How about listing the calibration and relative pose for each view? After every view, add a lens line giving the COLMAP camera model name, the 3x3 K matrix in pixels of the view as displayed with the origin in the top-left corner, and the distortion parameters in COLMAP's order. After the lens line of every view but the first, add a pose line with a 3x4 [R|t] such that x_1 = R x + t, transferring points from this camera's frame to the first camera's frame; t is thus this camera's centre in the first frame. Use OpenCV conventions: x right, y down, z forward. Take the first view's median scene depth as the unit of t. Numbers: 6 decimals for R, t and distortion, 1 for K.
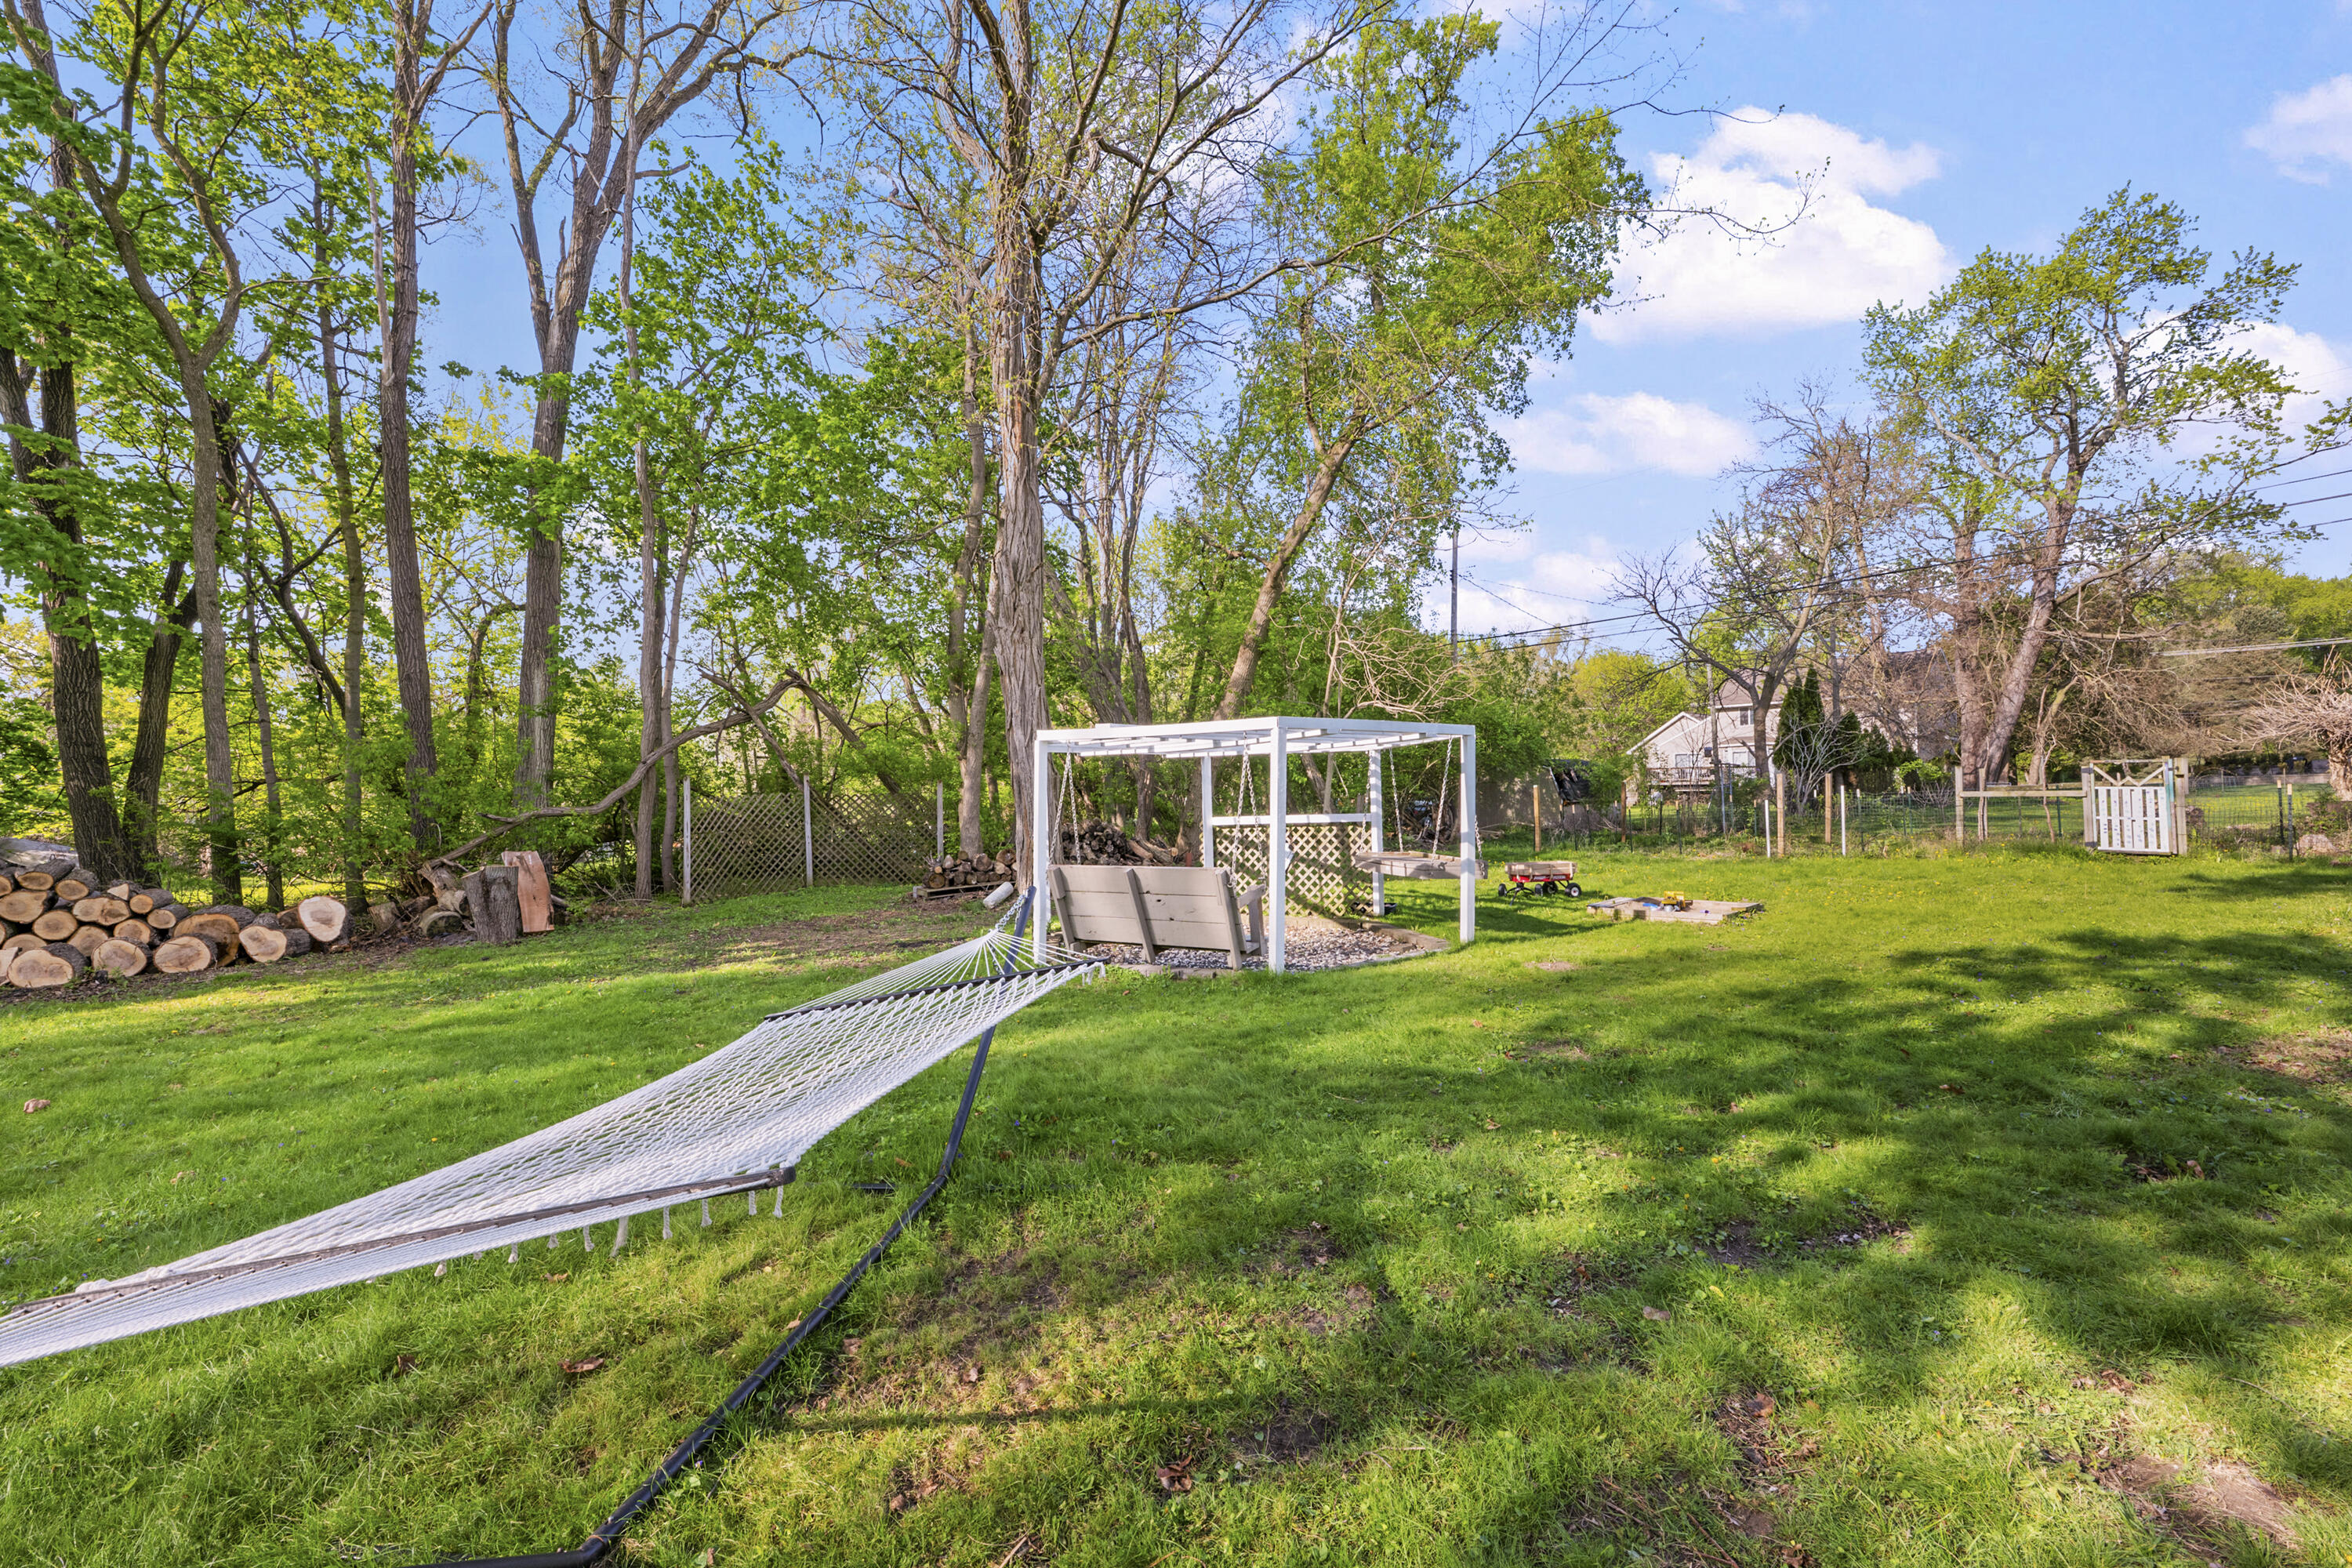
lens RADIAL K [[935.3, 0, 1176.0], [0, 935.3, 784.0], [0, 0, 1]] dist [-0.001251, 0.000017]
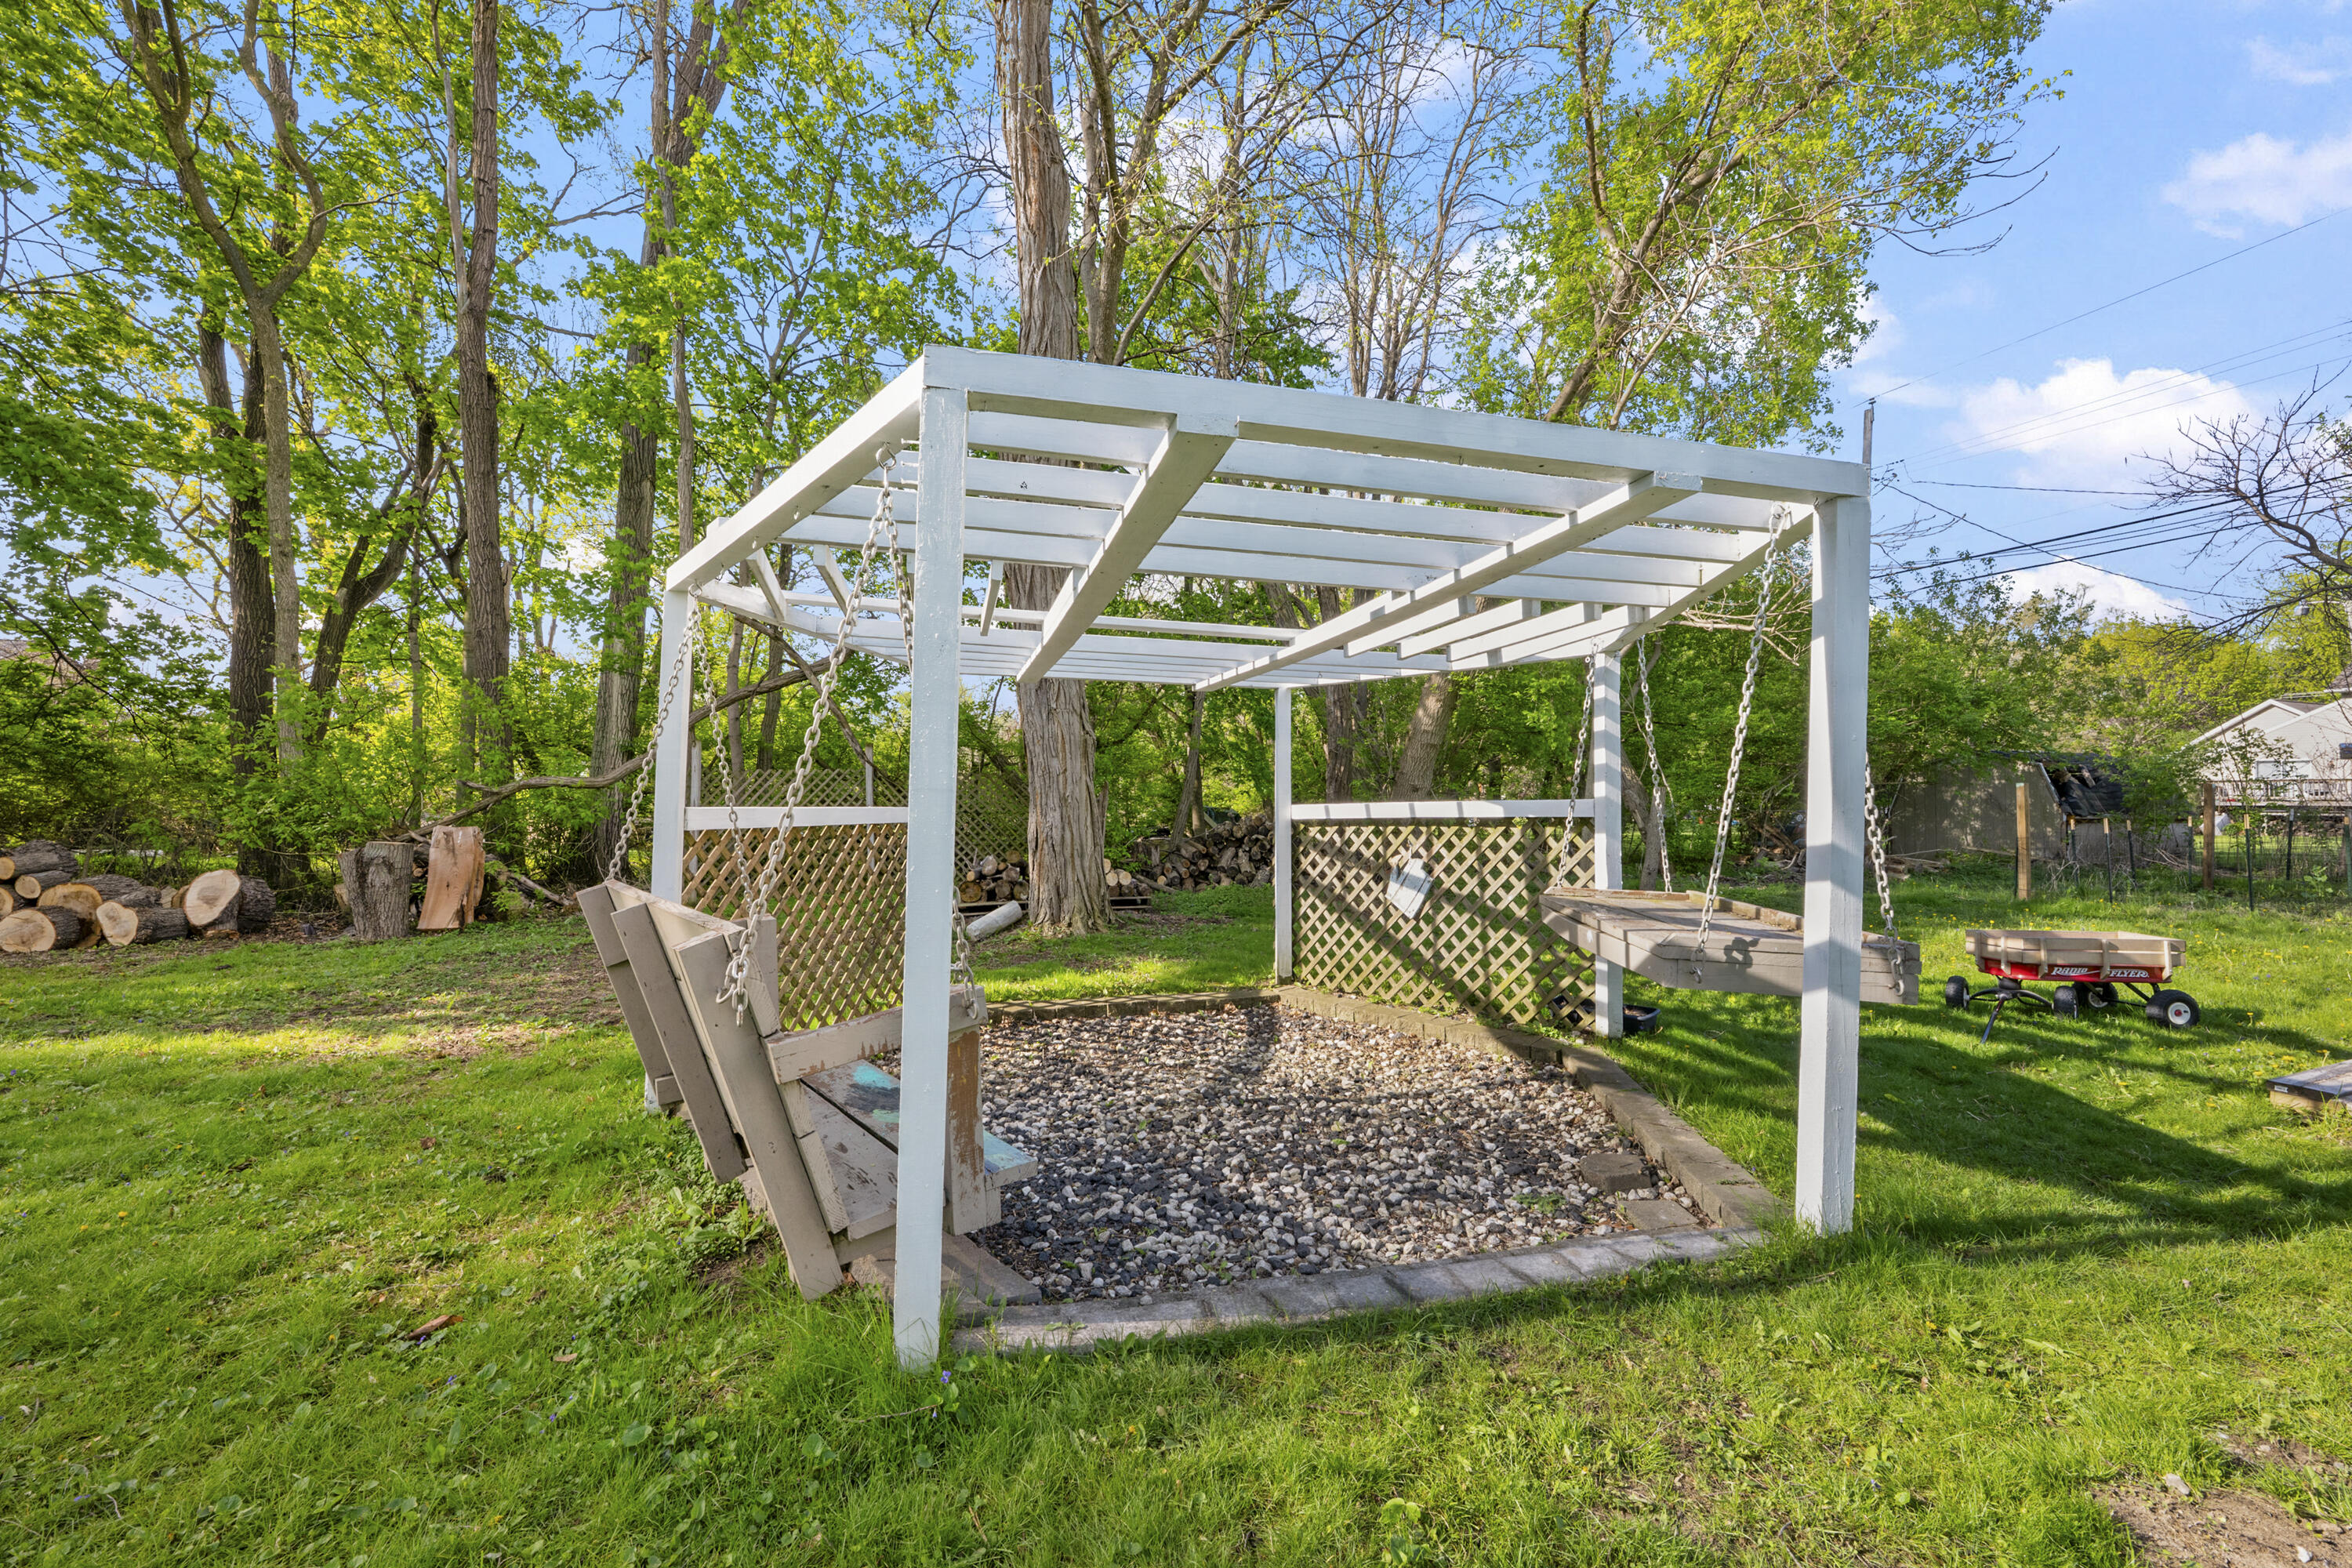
lens RADIAL K [[935.3, 0, 1176.0], [0, 935.3, 784.0], [0, 0, 1]] dist [-0.001251, 0.000017]
pose [[0.938771, 0.018354, -0.344052, 0.170018], [-0.021507, 0.999754, -0.005348, 0.030242], [0.343869, 0.012420, 0.938935, 0.509358]]
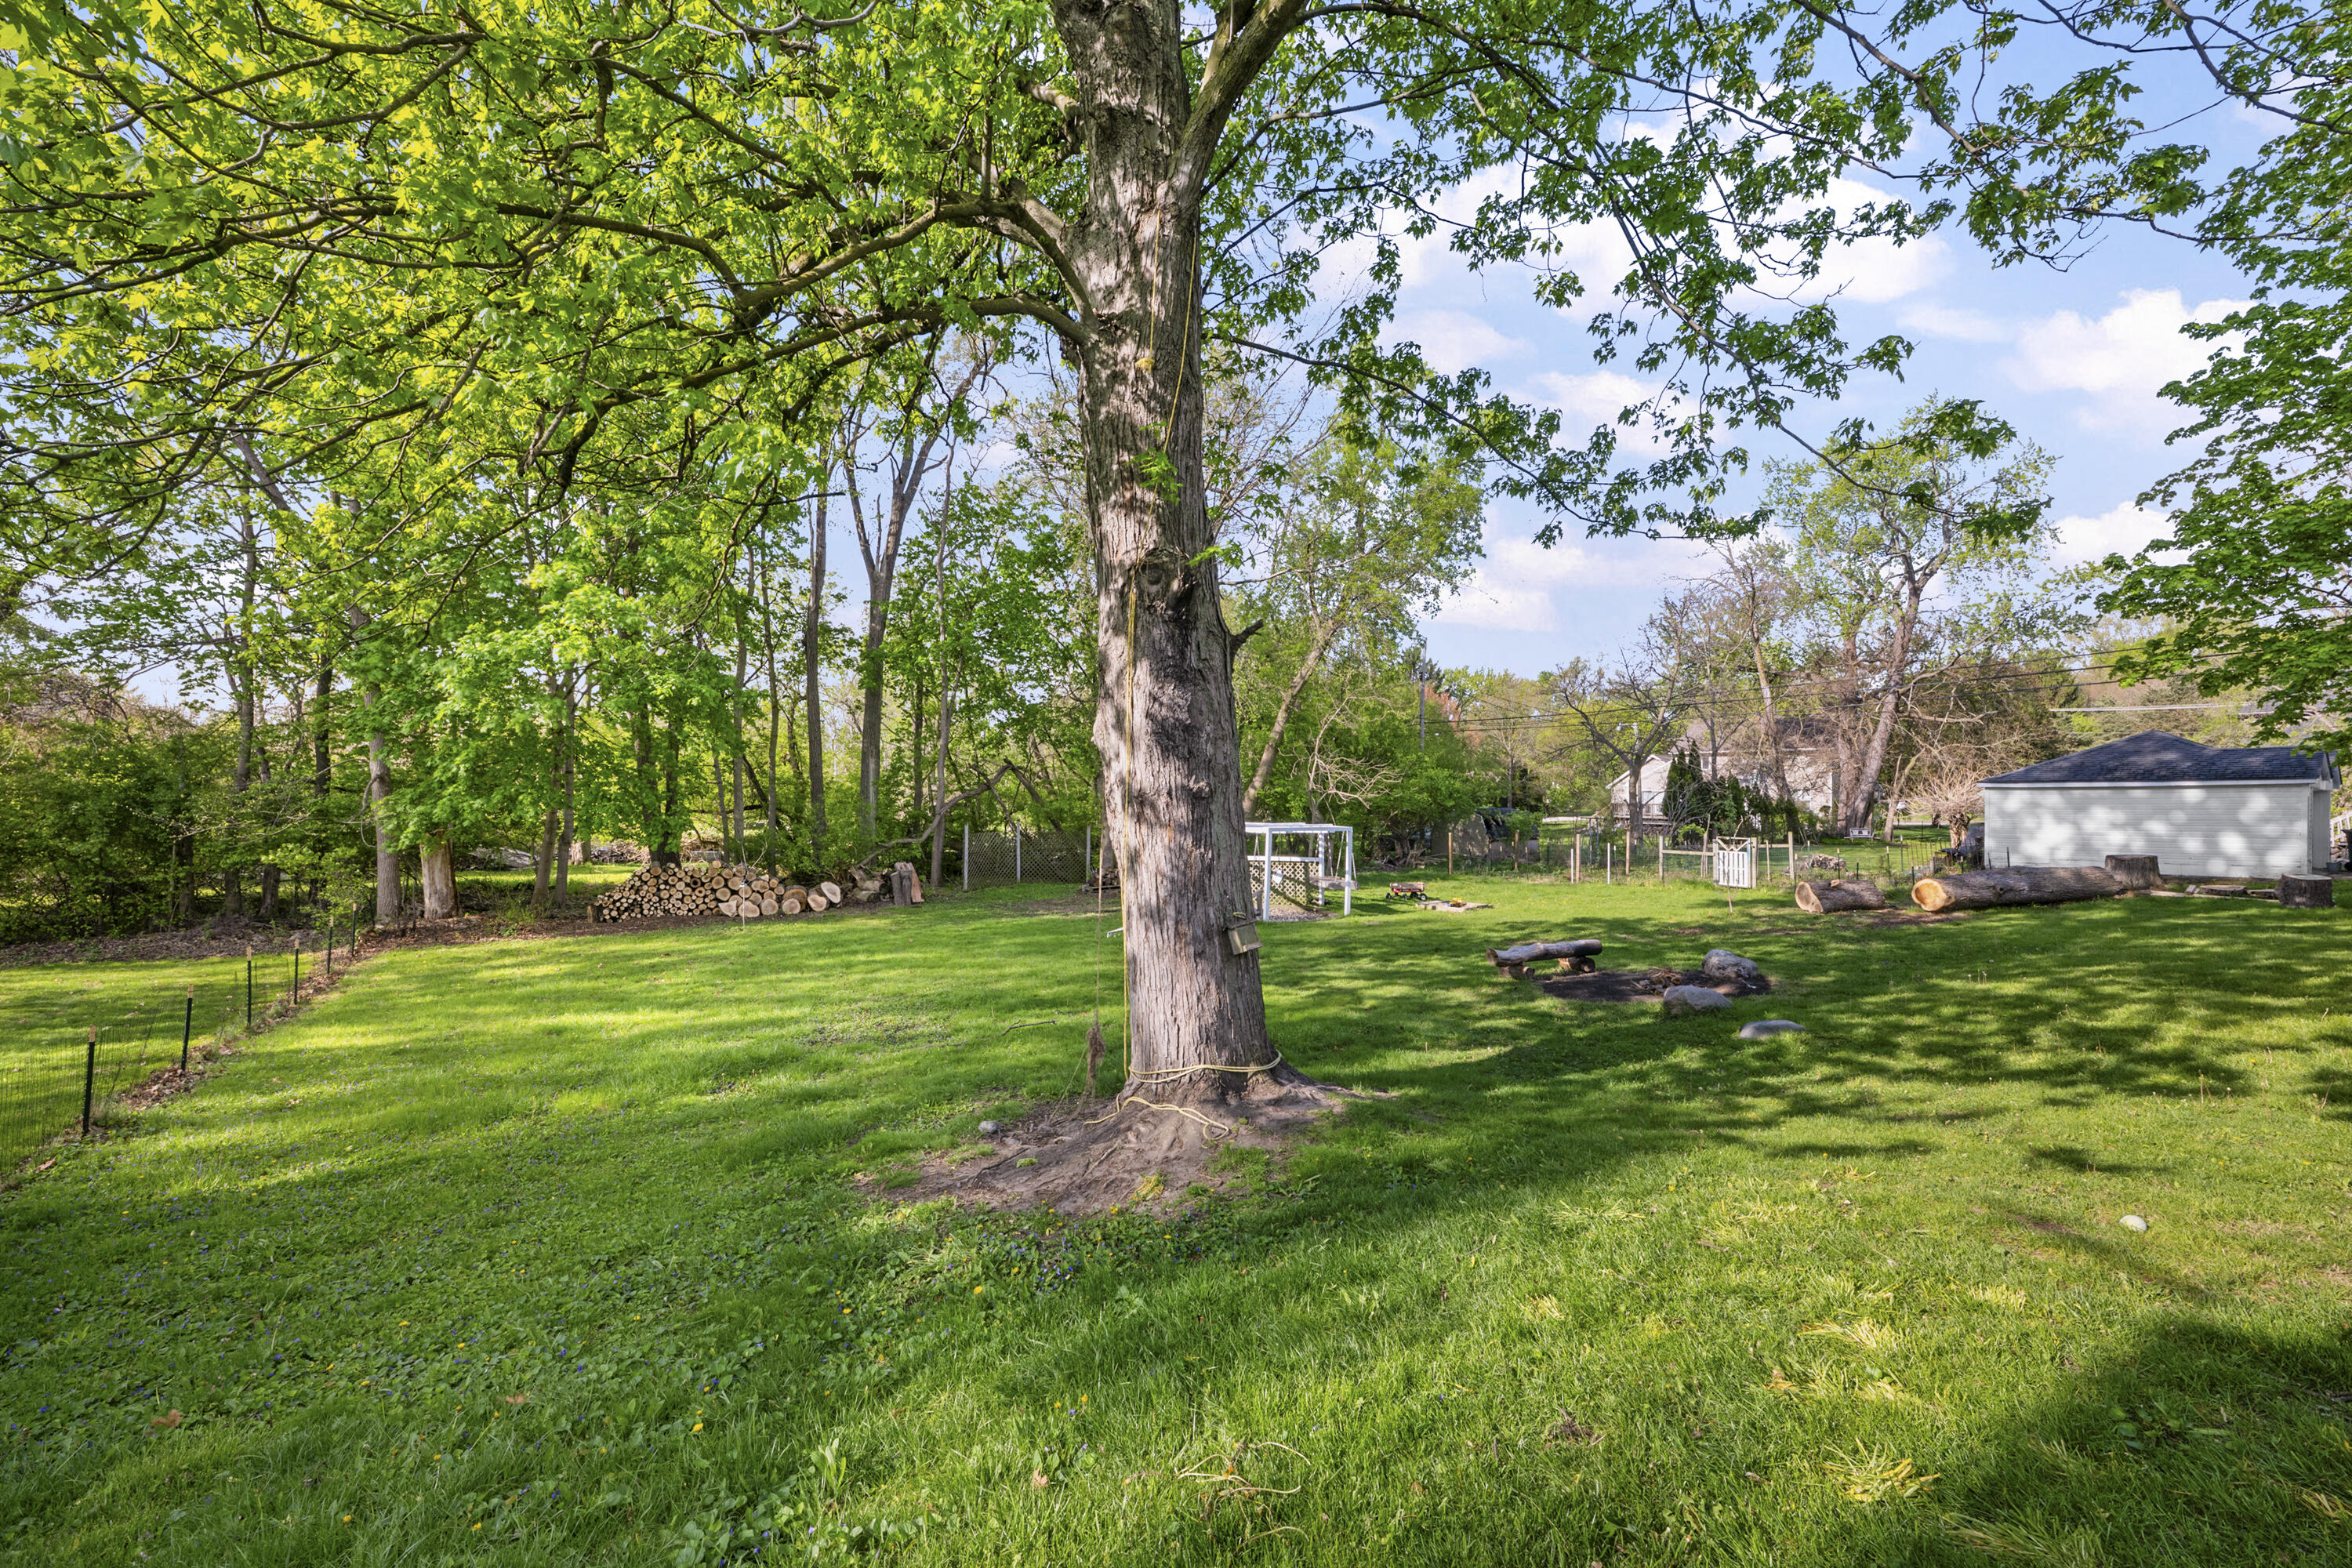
lens RADIAL K [[935.3, 0, 1176.0], [0, 935.3, 784.0], [0, 0, 1]] dist [-0.001251, 0.000017]
pose [[0.998235, 0.022628, -0.054906, 0.000430], [-0.022701, 0.999742, -0.000709, -0.119901], [0.054876, 0.001954, 0.998491, -1.076754]]
